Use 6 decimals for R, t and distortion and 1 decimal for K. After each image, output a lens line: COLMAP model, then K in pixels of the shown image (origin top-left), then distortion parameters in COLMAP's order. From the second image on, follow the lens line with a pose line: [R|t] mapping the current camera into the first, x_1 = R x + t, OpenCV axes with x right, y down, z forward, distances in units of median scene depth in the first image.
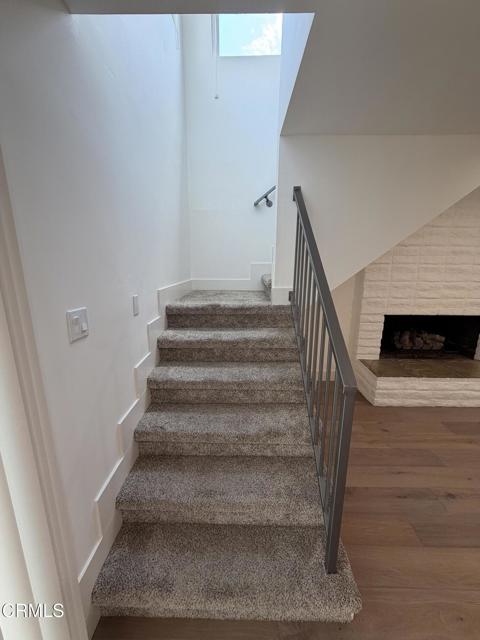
lens RADIAL K [[255.3, 0, 239.3], [0, 255.3, 317.4], [0, 0, 1]] dist [0.000332, 0.000286]
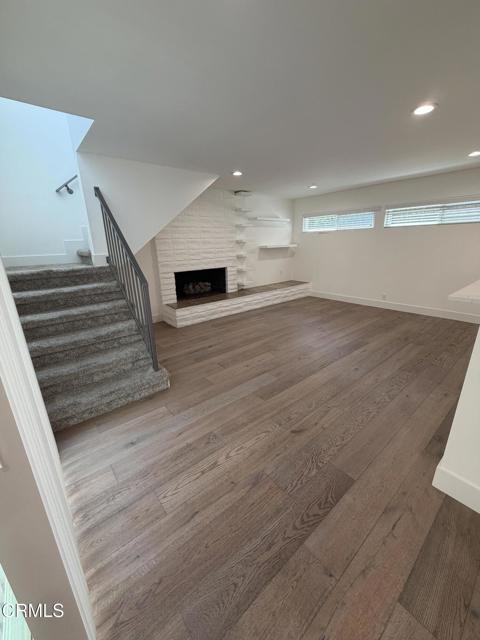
lens RADIAL K [[255.3, 0, 240.5], [0, 255.3, 316.9], [0, 0, 1]] dist [0.000332, 0.000286]
pose [[0.756748, -0.206862, 0.620114, -0.164101], [0.166293, 0.978322, 0.123421, 0.148159], [-0.632202, 0.009722, 0.774742, -0.519784]]
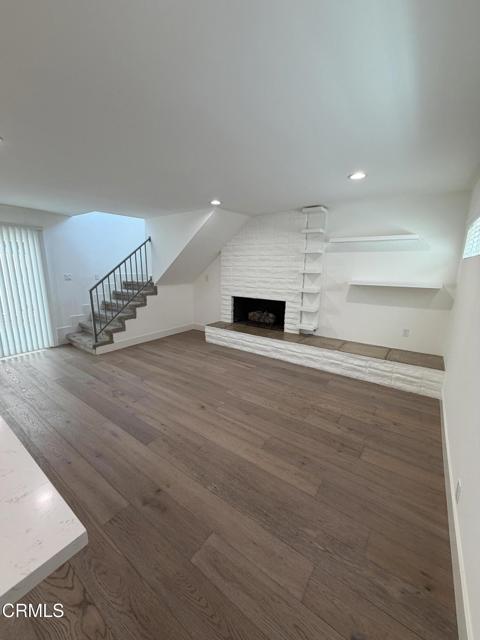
lens RADIAL K [[255.3, 0, 241.5], [0, 255.3, 319.6], [0, 0, 1]] dist [0.000332, 0.000286]
pose [[0.819824, 0.124372, -0.558946, 1.822278], [-0.128903, 0.991158, 0.031479, 0.095396], [0.557918, 0.046242, 0.828606, -0.430974]]
